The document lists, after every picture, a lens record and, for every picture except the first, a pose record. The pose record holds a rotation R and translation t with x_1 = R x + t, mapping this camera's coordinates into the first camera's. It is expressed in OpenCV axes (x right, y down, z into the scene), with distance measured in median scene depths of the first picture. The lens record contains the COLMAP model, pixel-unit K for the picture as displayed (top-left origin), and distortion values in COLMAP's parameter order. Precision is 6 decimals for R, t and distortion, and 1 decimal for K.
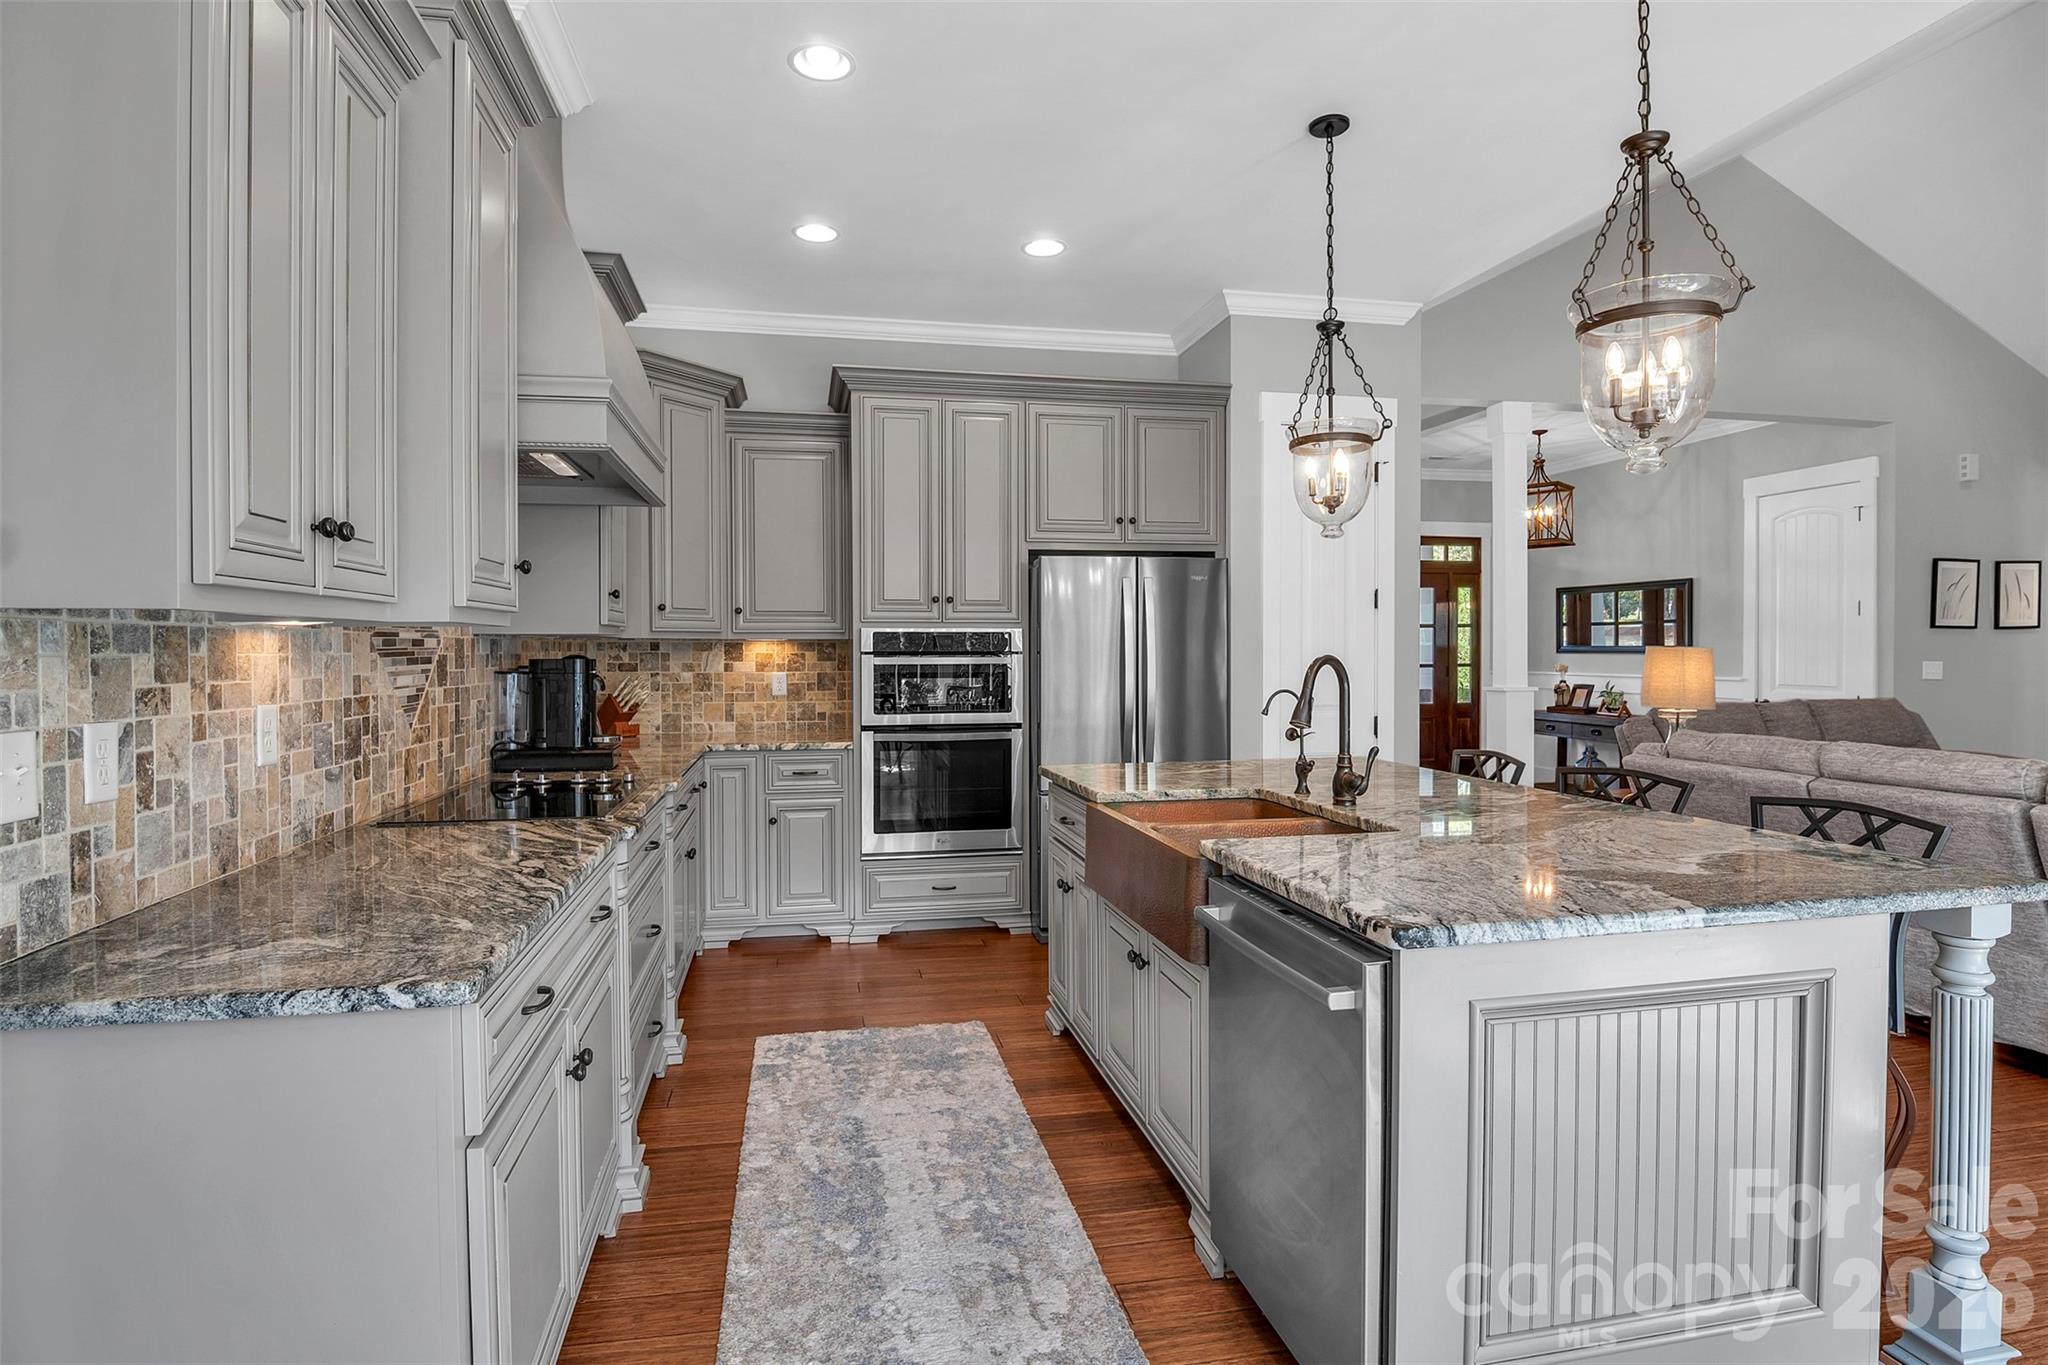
lens RADIAL K [[1021.3, 0, 985.7], [0, 1021.3, 652.0], [0, 0, 1]] dist [-0.025686, -0.000745]
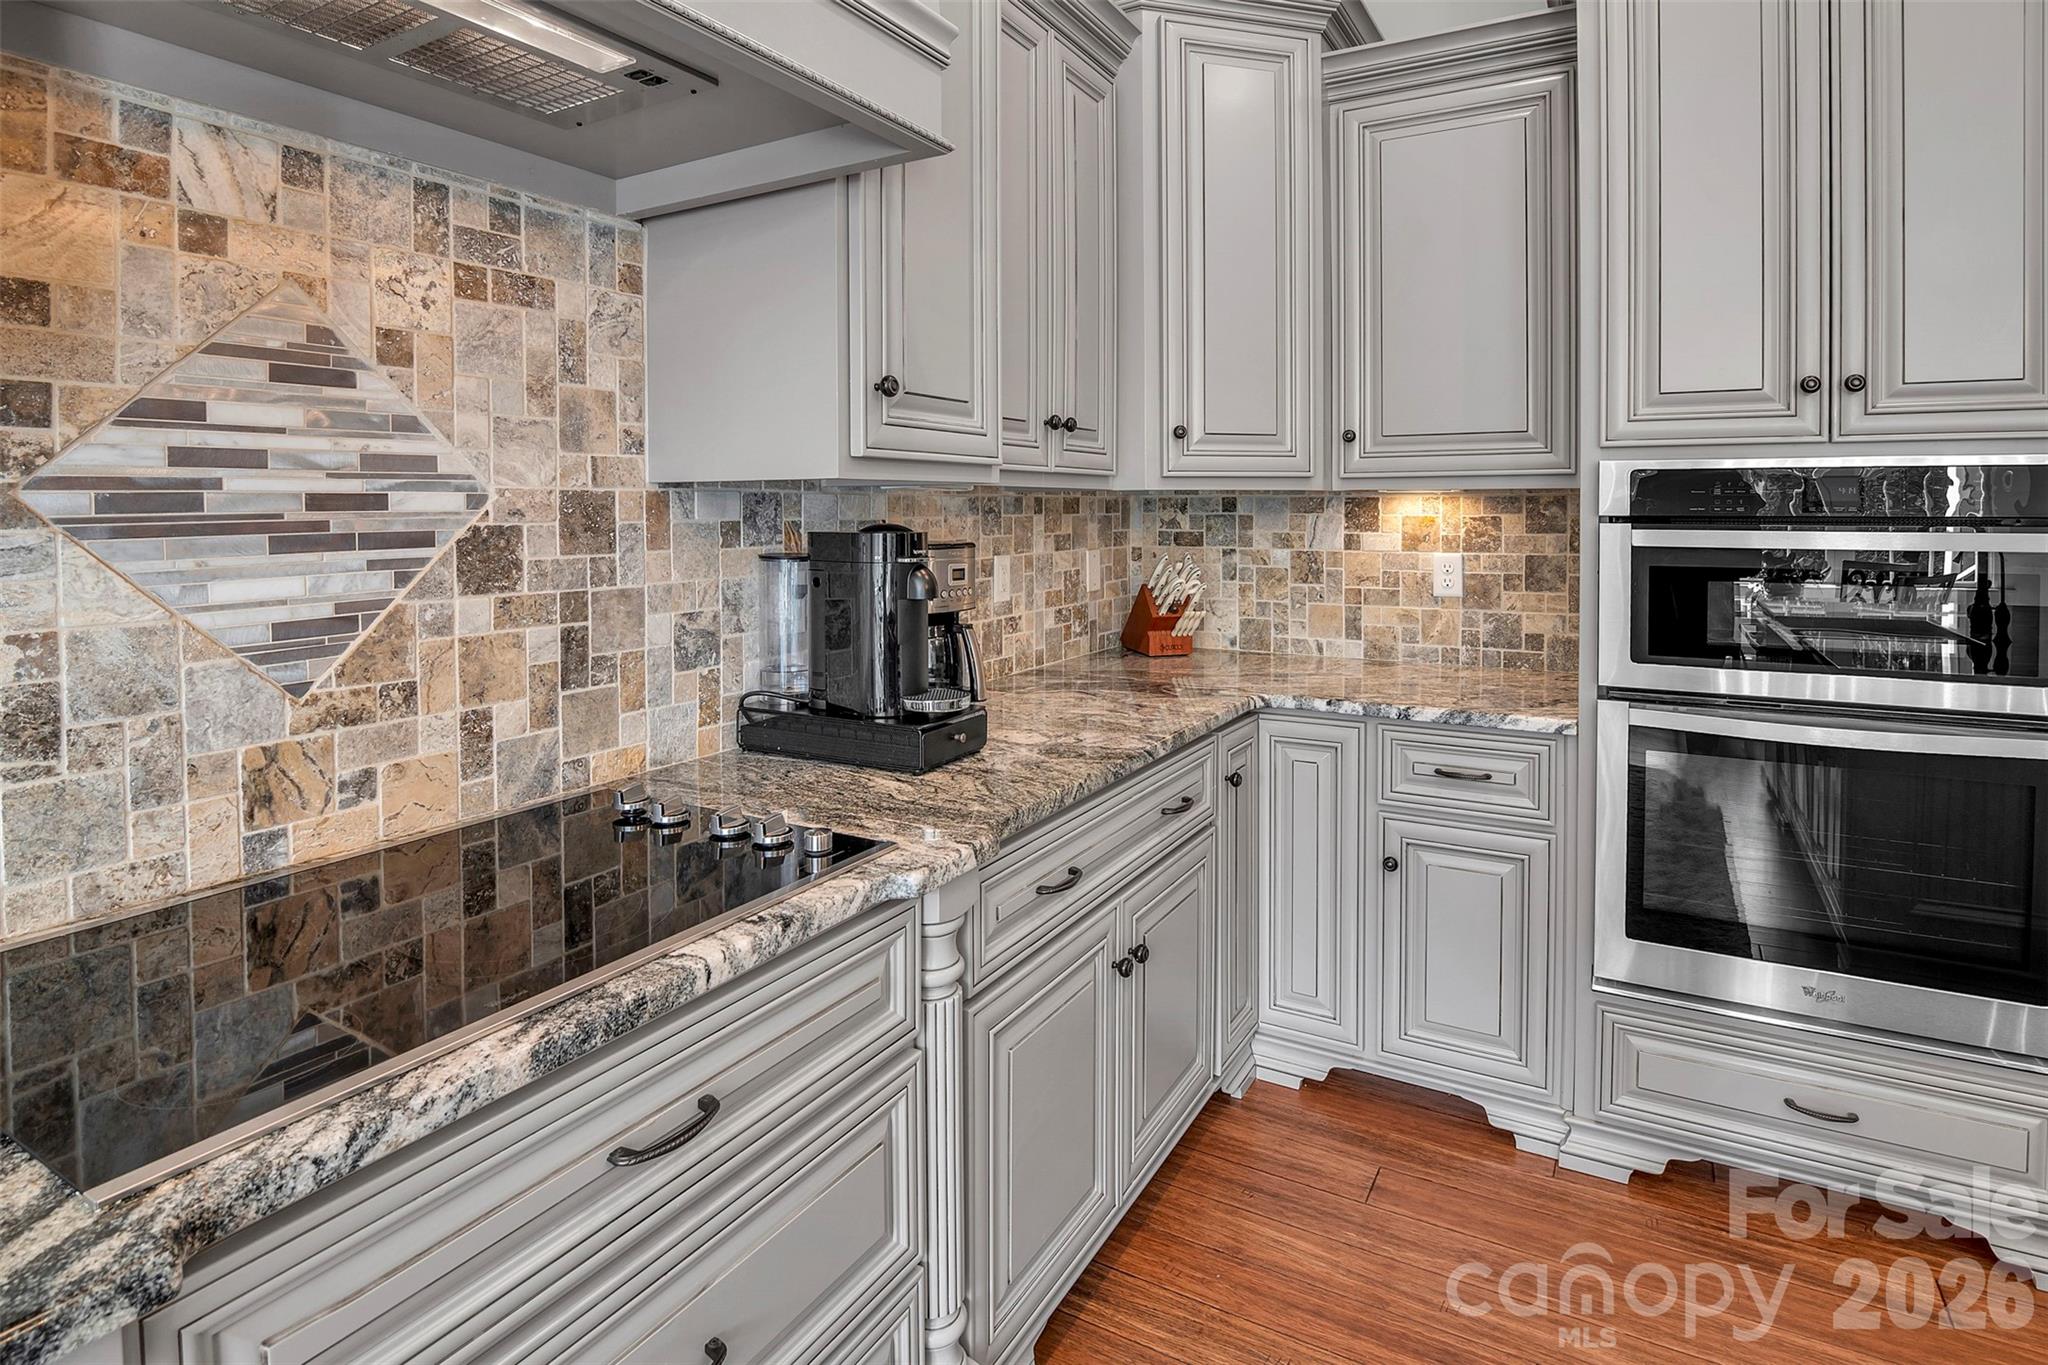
lens RADIAL K [[1021.3, 0, 1052.8], [0, 1021.3, 532.8], [0, 0, 1]] dist [-0.025686, -0.000745]
pose [[0.765184, 0.014405, -0.643650, -0.022100], [0.000950, 0.999723, 0.023503, -0.003211], [0.643811, -0.018596, 0.764959, 0.508923]]
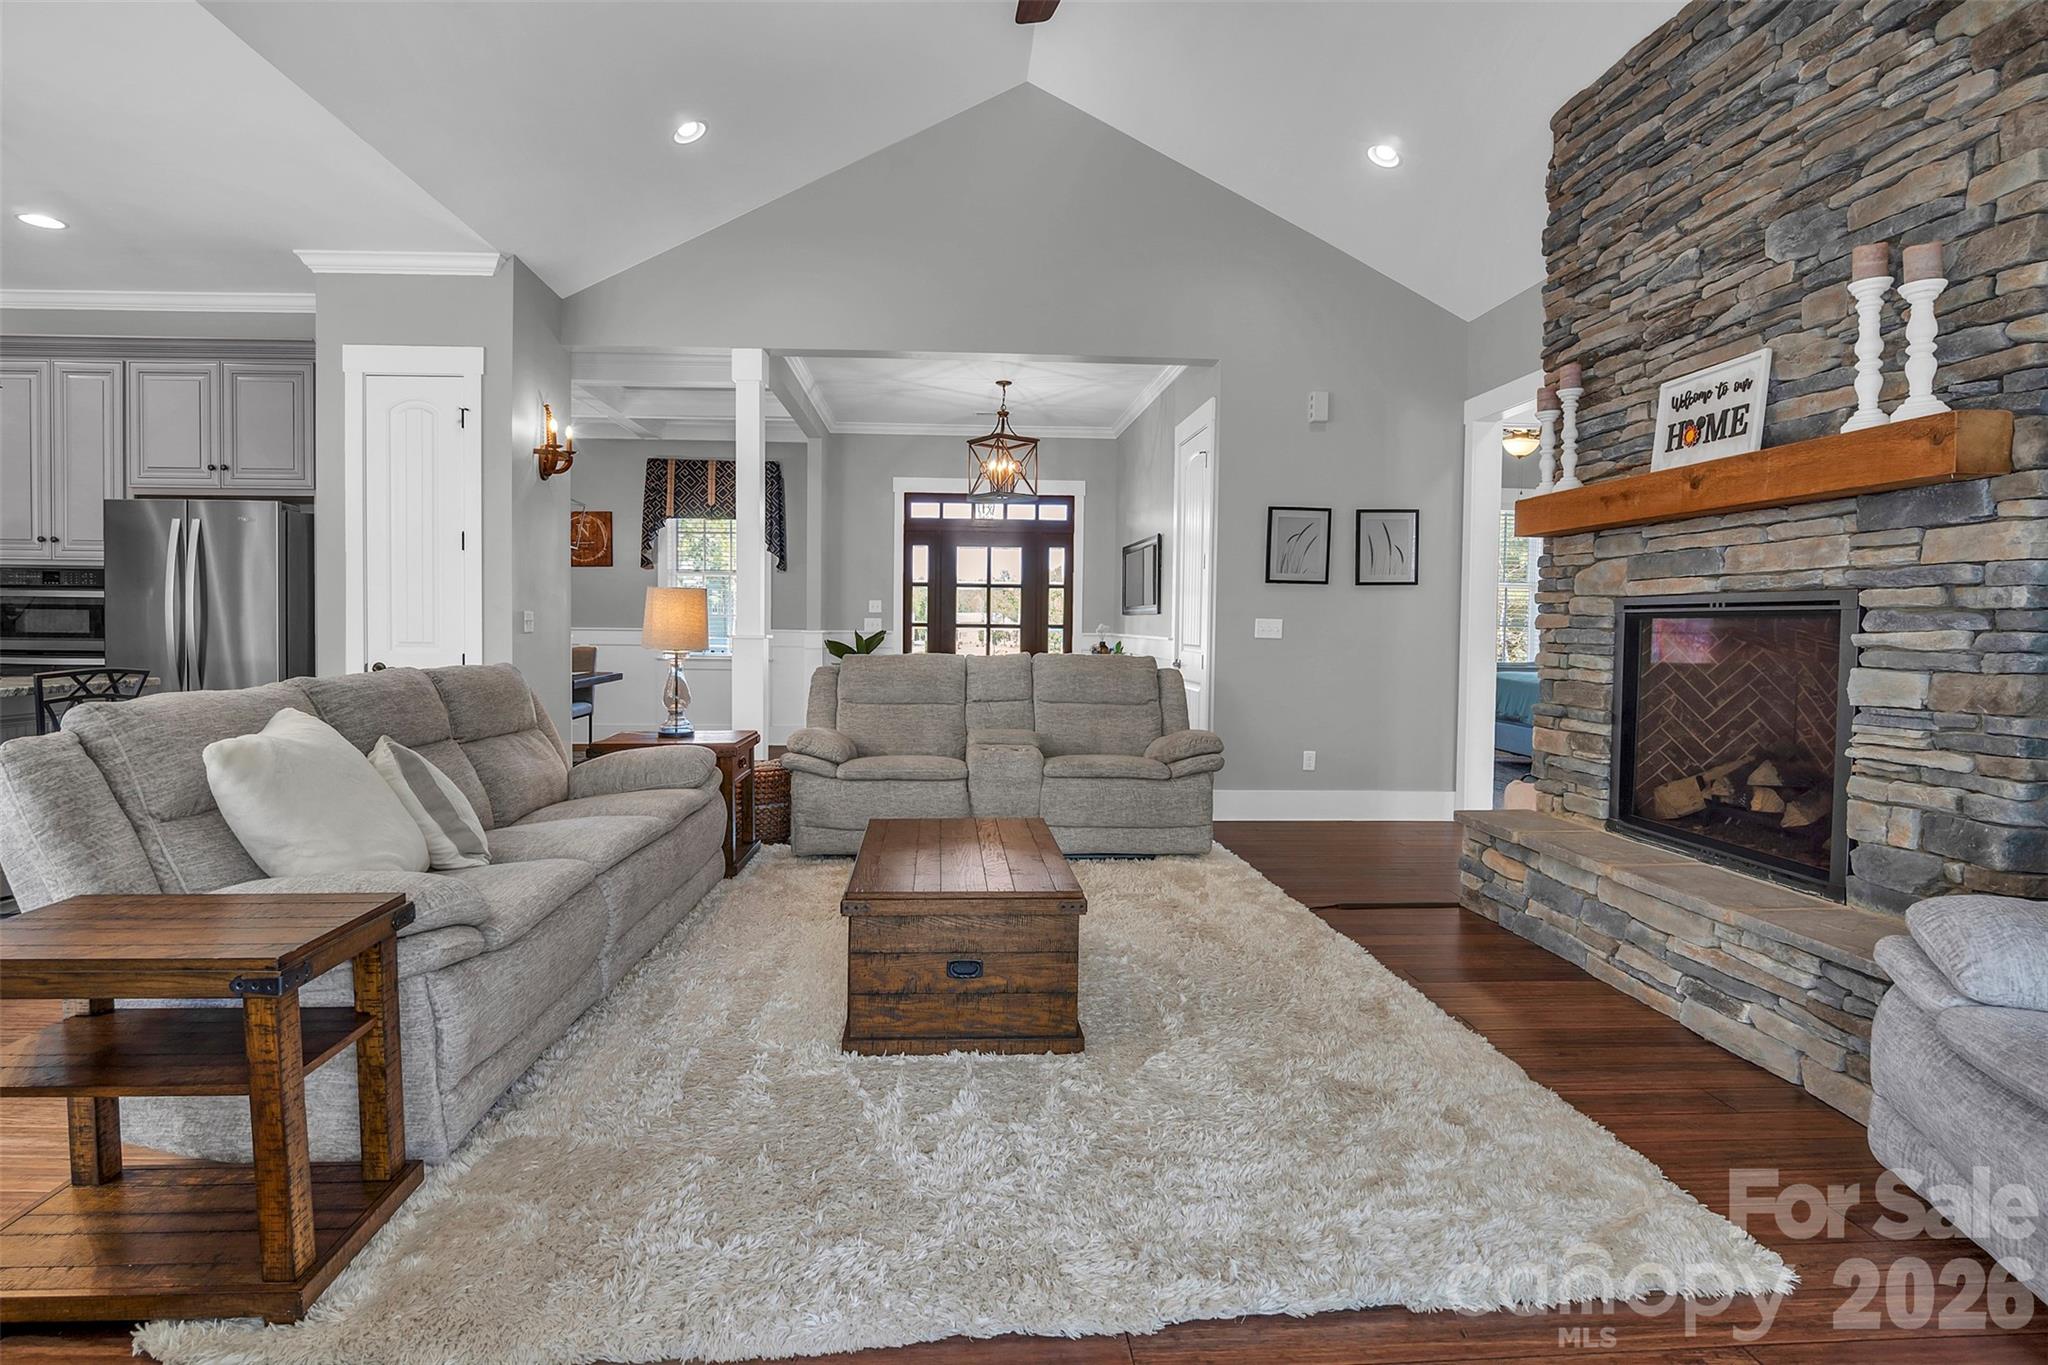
lens RADIAL K [[995.6, 0, 996.3], [0, 995.6, 654.1], [0, 0, 1]] dist [-0.019578, -0.001911]
pose [[0.992165, 0.017056, -0.123763, 1.095844], [-0.013835, 0.999544, 0.026840, 0.030310], [0.124164, -0.024917, 0.991949, 0.062903]]
